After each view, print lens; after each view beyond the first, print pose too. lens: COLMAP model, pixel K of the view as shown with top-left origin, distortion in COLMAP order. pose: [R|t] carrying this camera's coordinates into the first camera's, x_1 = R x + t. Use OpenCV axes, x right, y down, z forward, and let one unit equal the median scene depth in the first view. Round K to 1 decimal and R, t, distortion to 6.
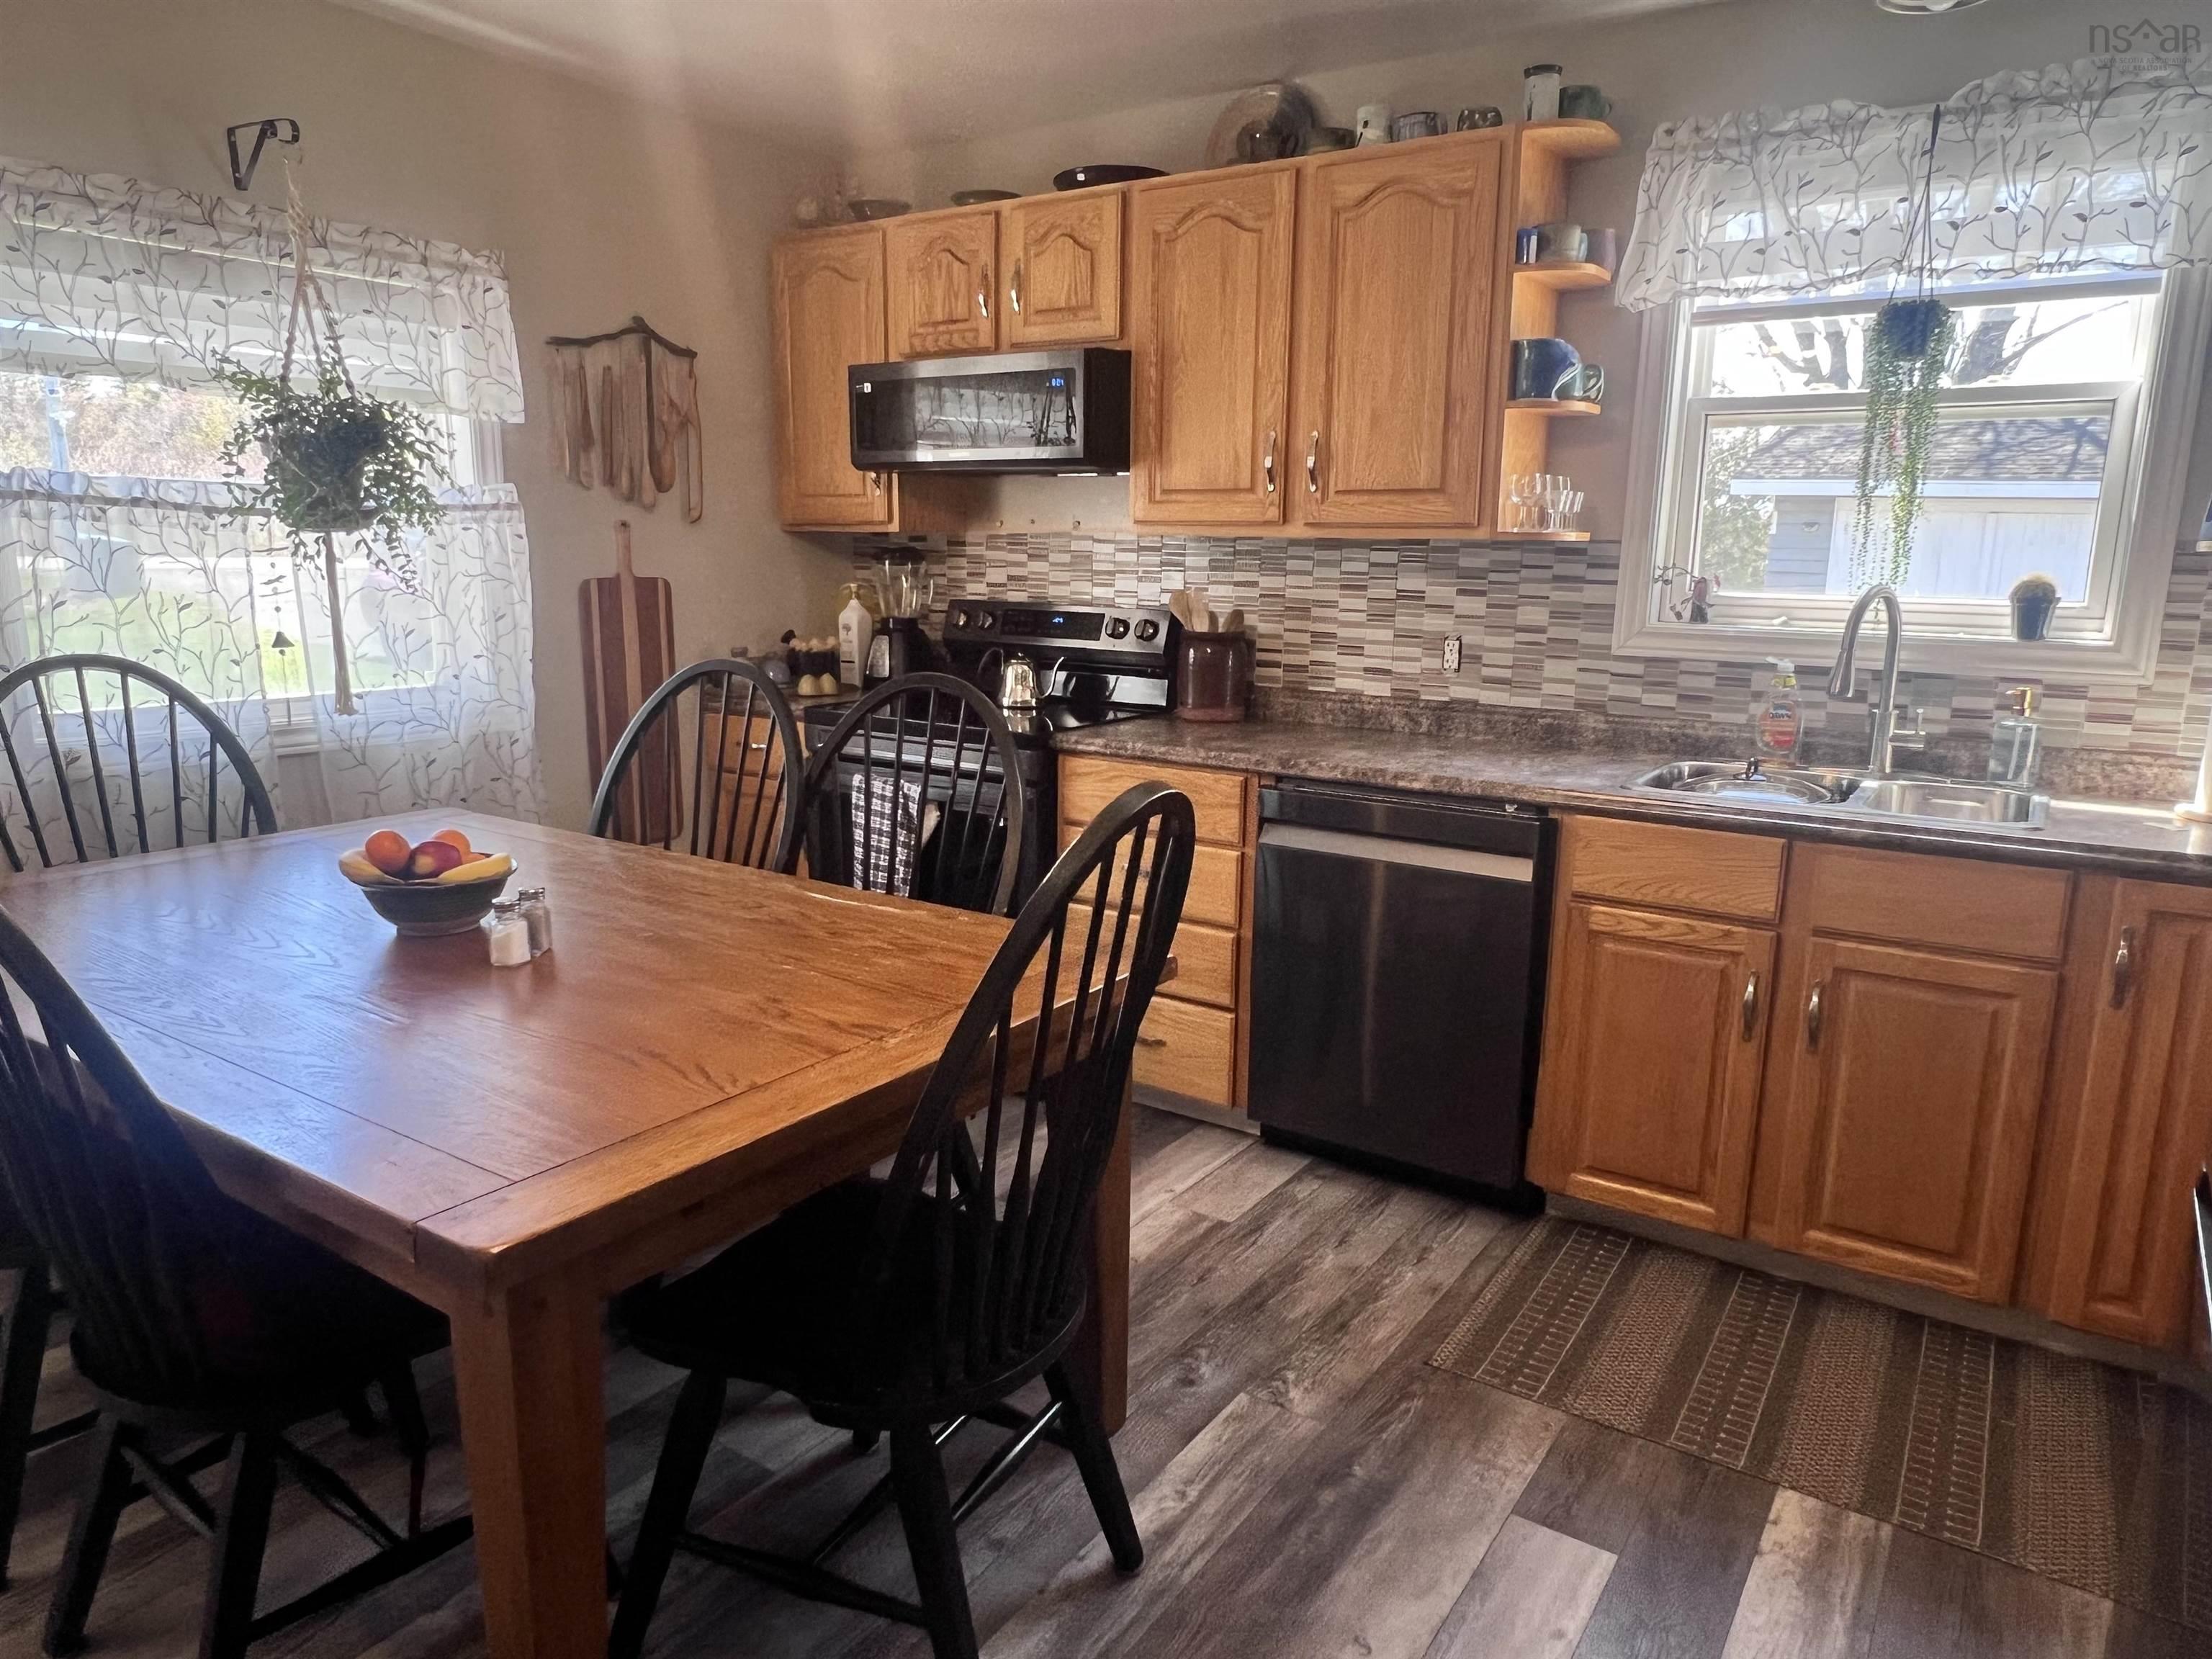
lens RADIAL K [[1426.5, 0, 1109.2], [0, 1426.5, 839.1], [0, 0, 1]] dist [-0.005864, 0.002774]
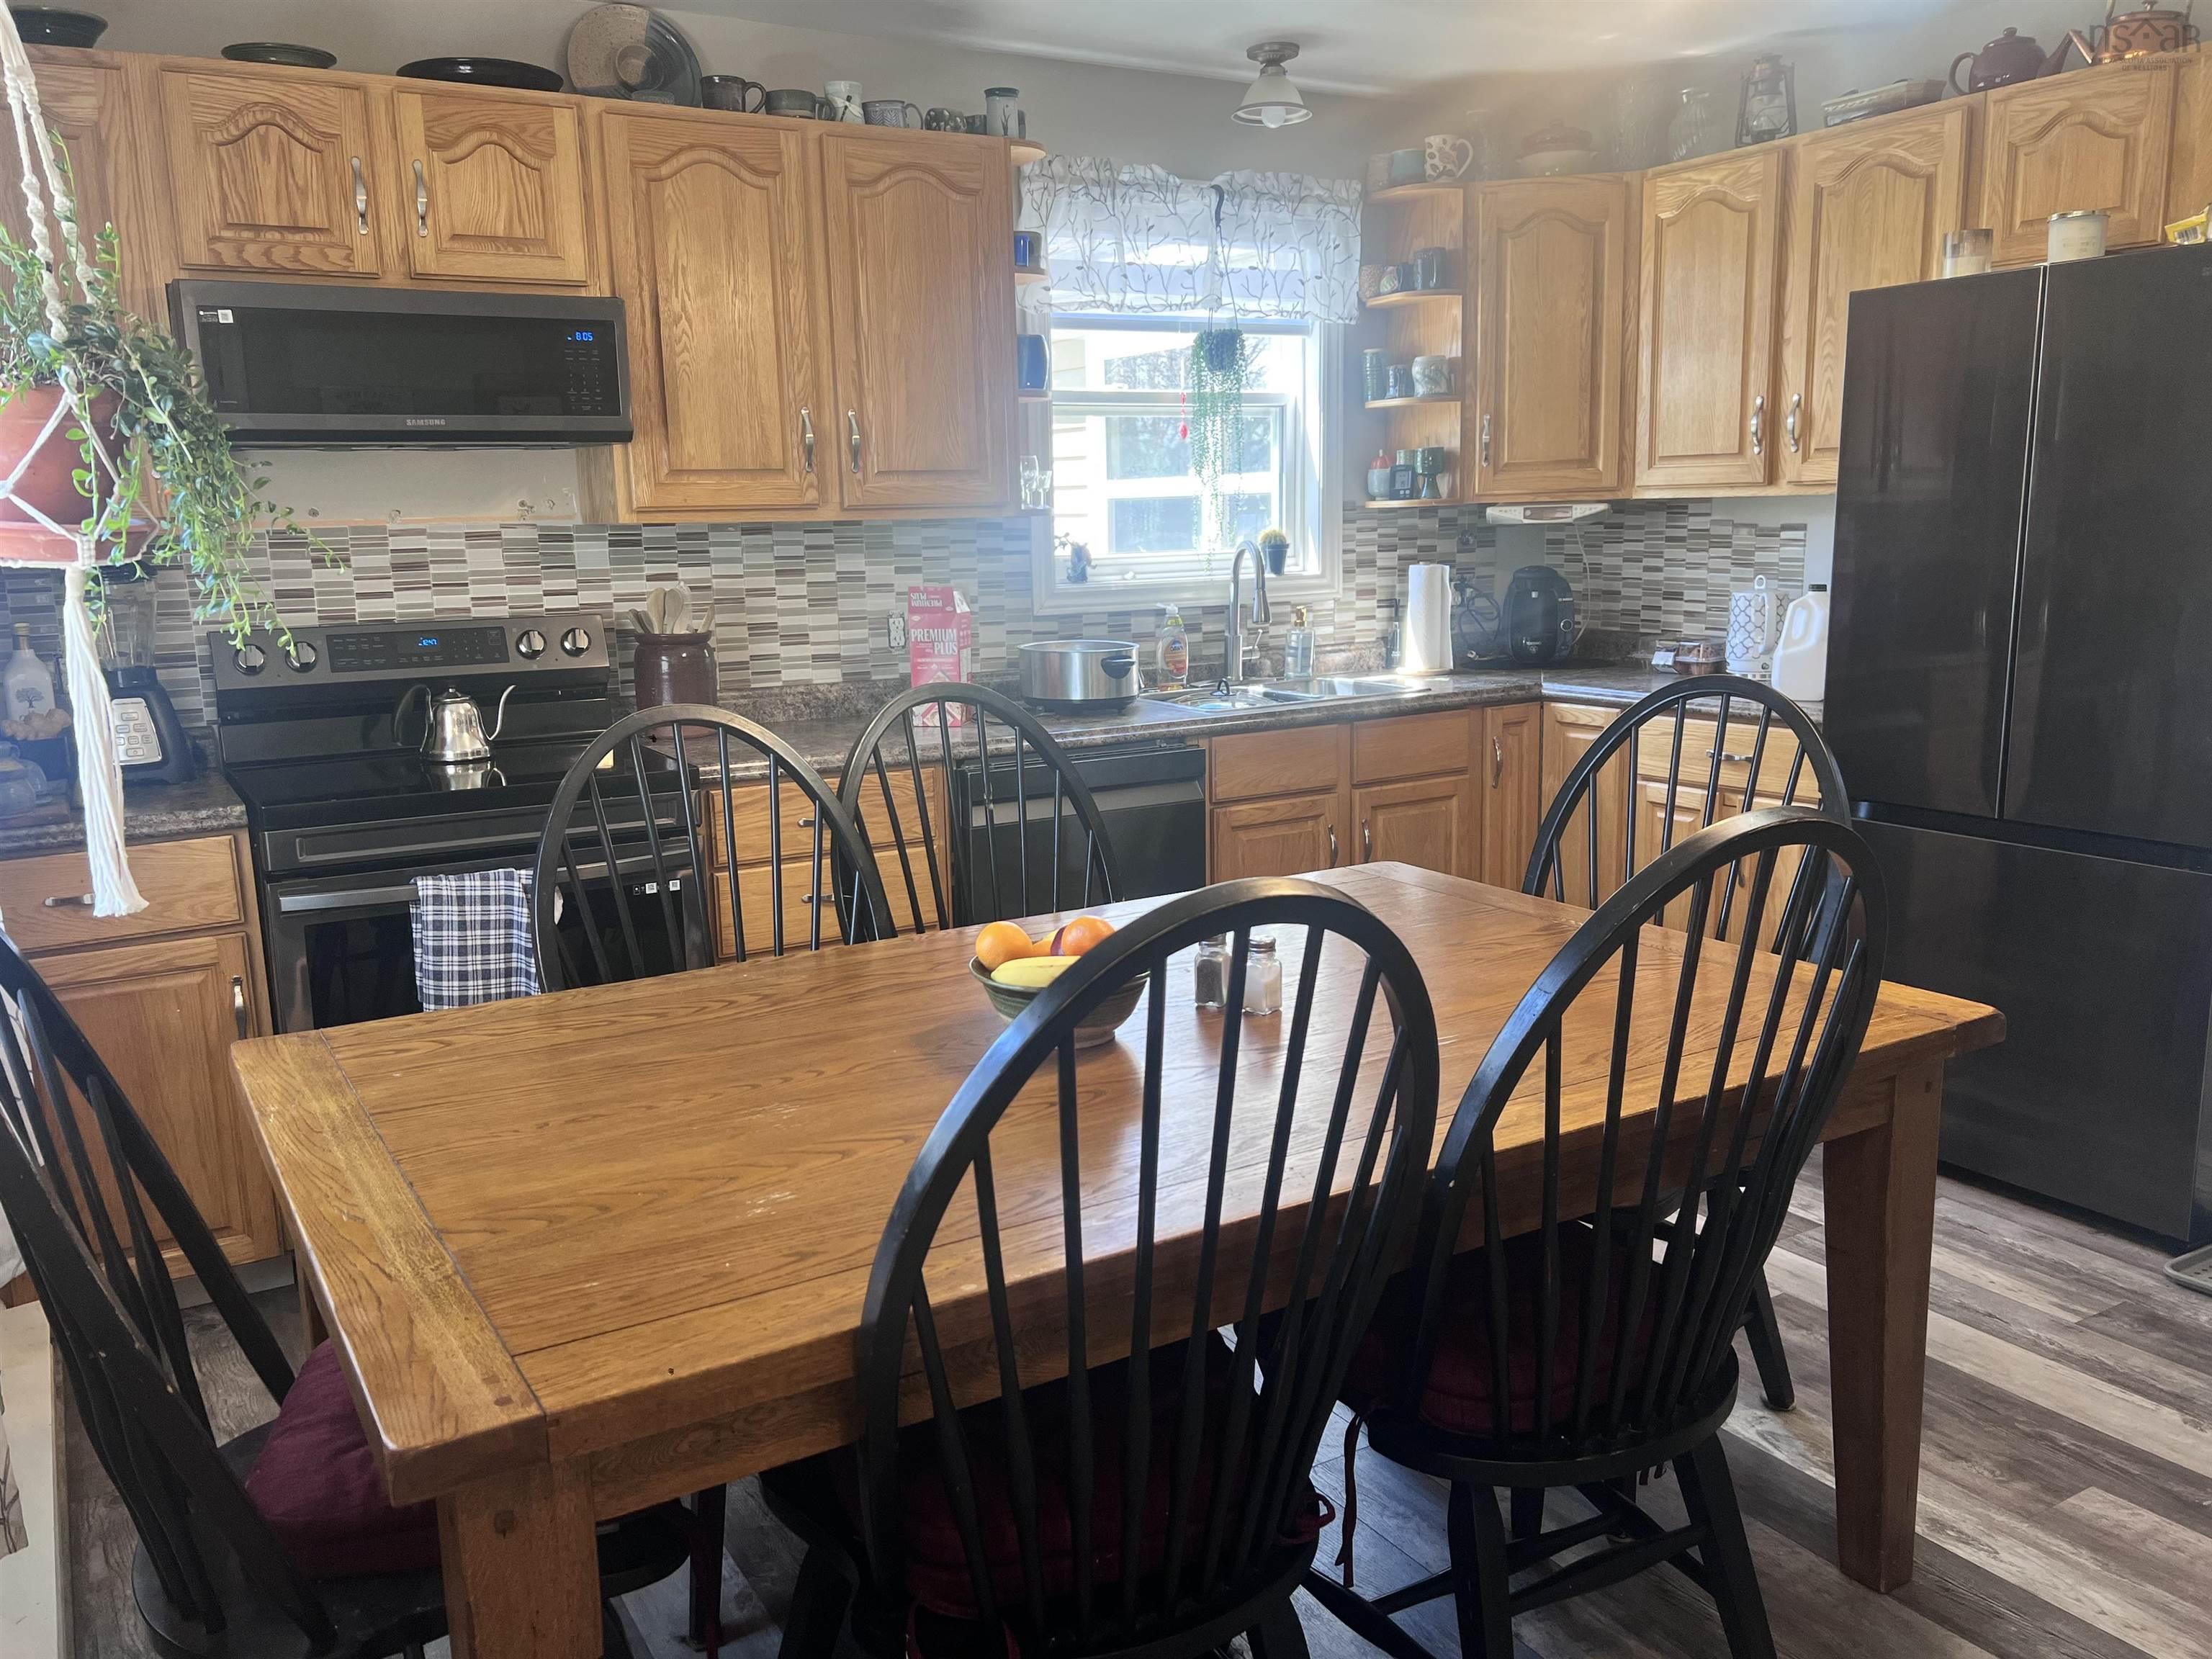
lens RADIAL K [[1733.0, 0, 1104.3], [0, 1733.0, 833.1], [0, 0, 1]] dist [0.061934, -0.079320]
pose [[0.425307, -0.191305, 0.884600, -0.941842], [0.212942, 0.971118, 0.107635, -0.106069], [-0.879642, 0.142591, 0.453760, 0.382829]]
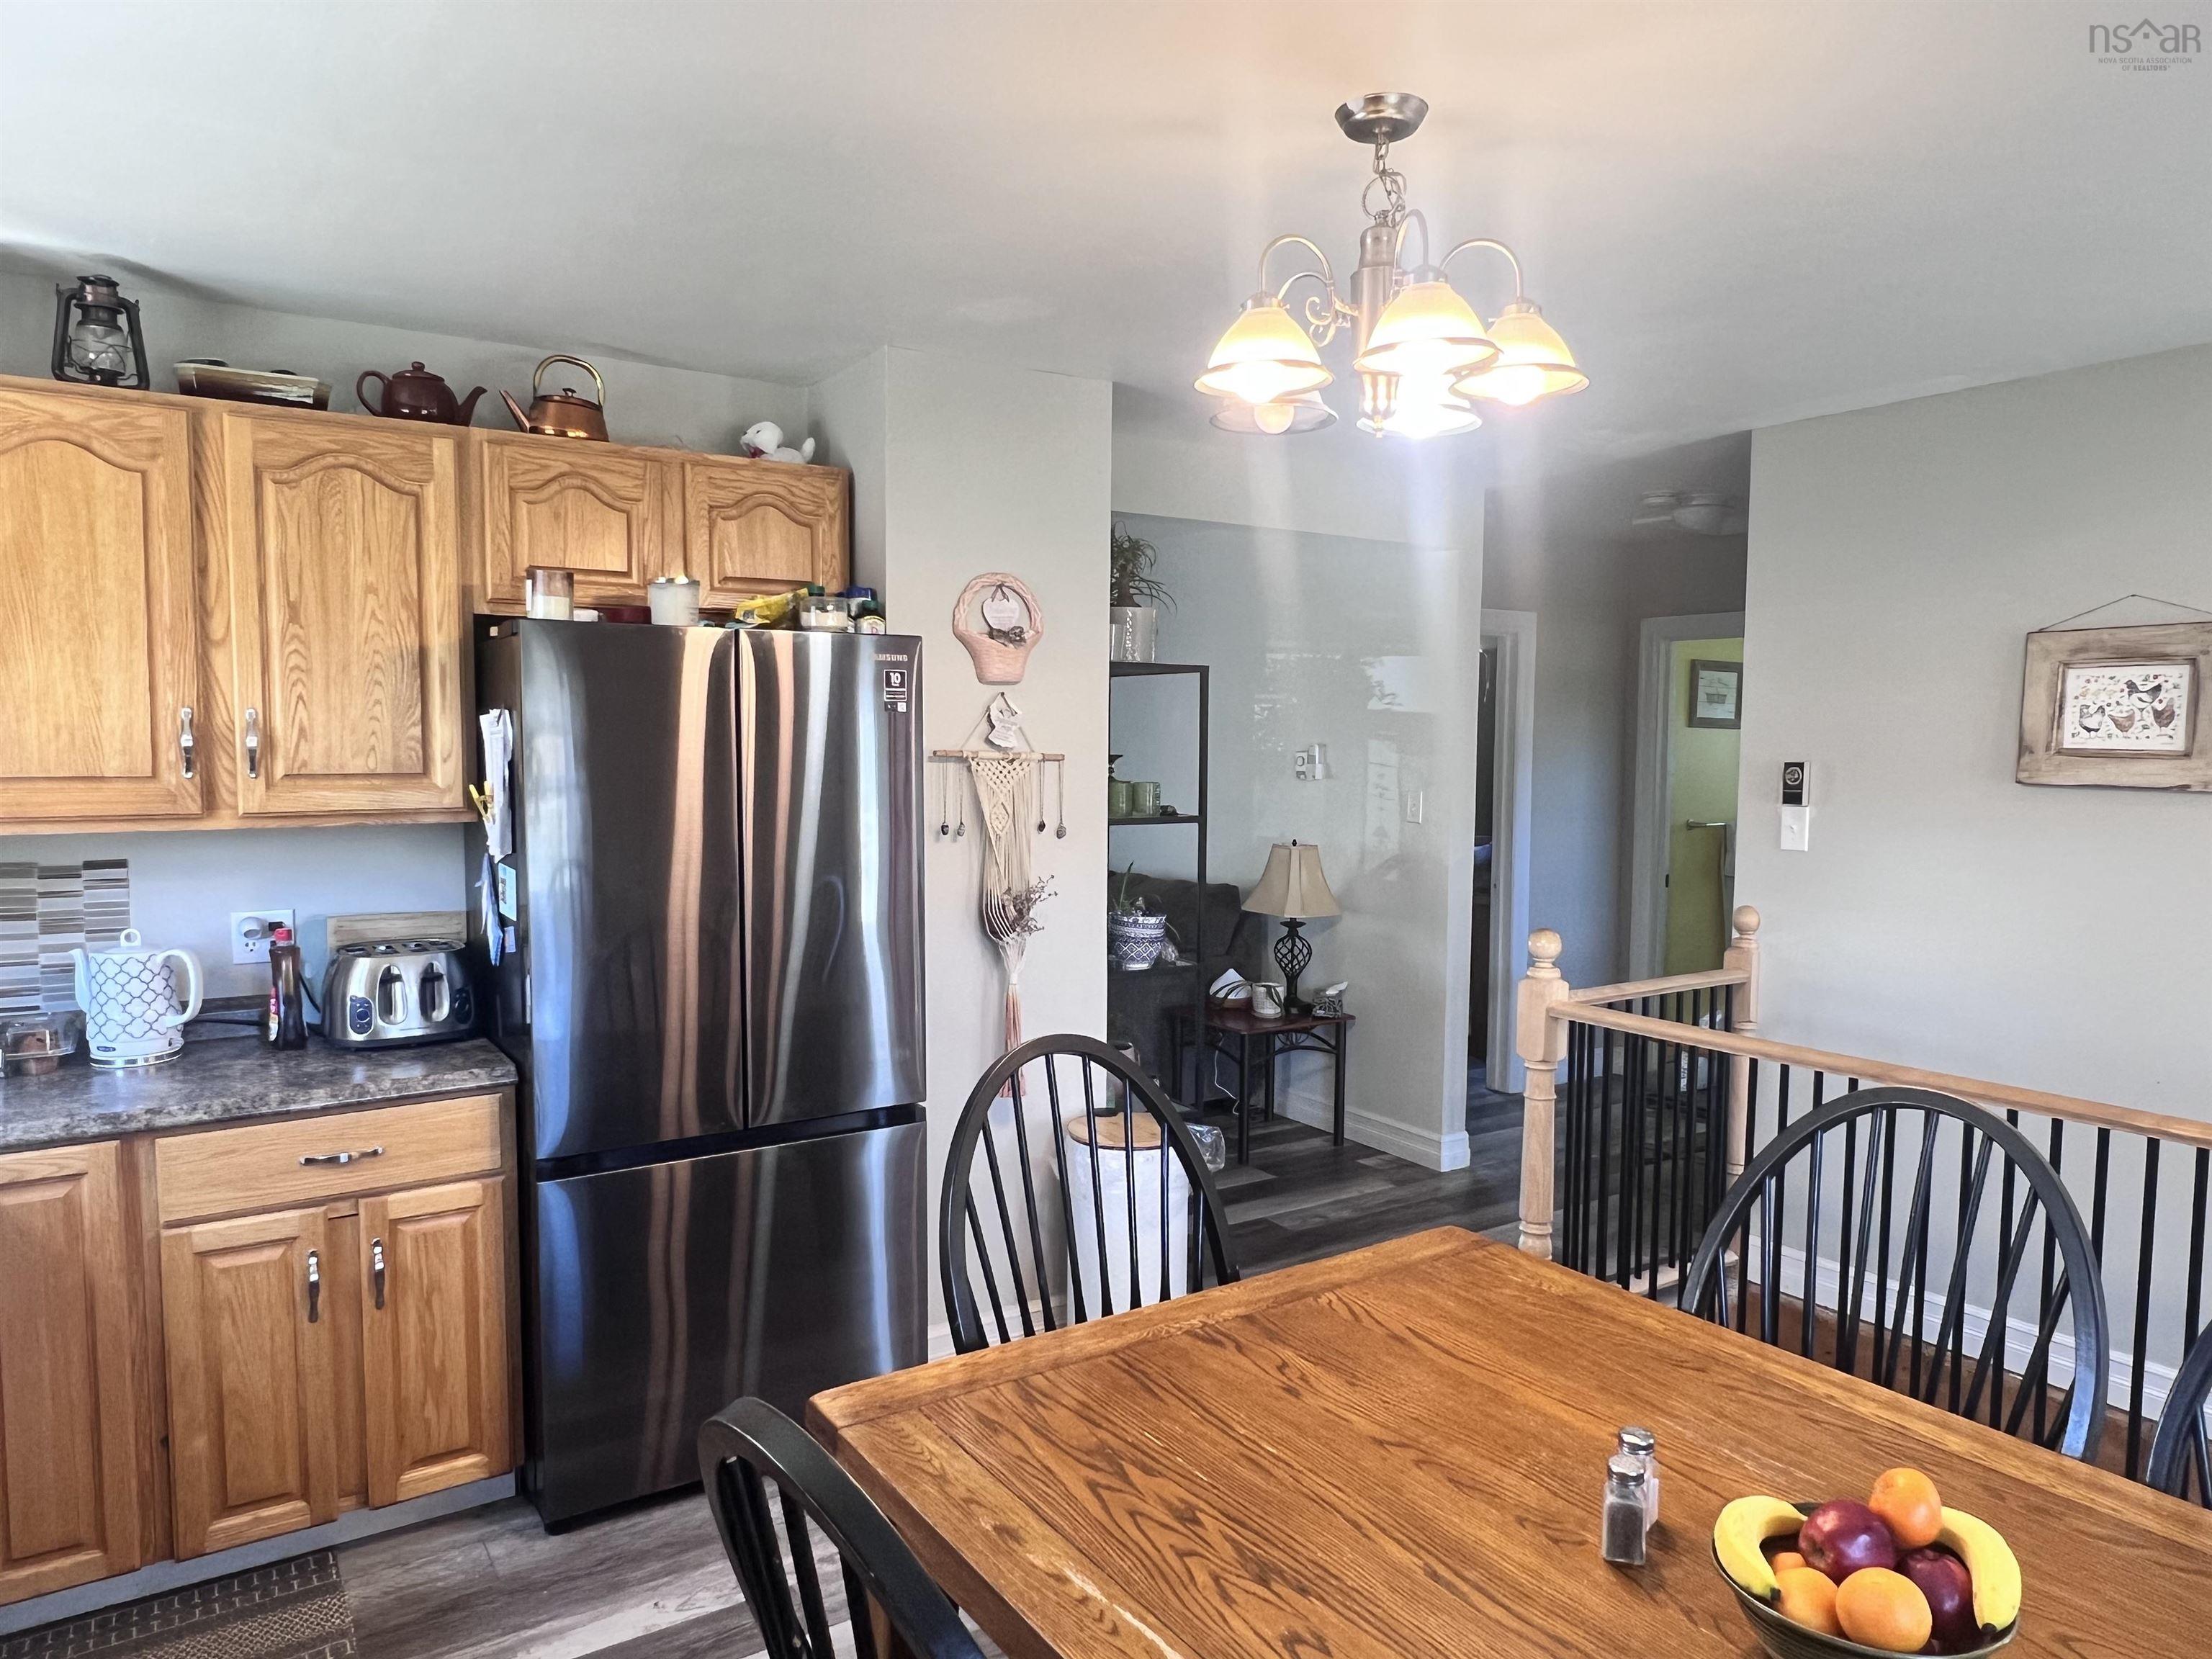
lens RADIAL K [[1423.6, 0, 1104.7], [0, 1423.6, 838.1], [0, 0, 1]] dist [-0.003180, 0.000848]
pose [[-0.923229, -0.047340, 0.381322, -0.275988], [0.059191, 0.963015, 0.262865, -0.310225], [-0.379663, 0.265256, -0.886282, 1.121246]]
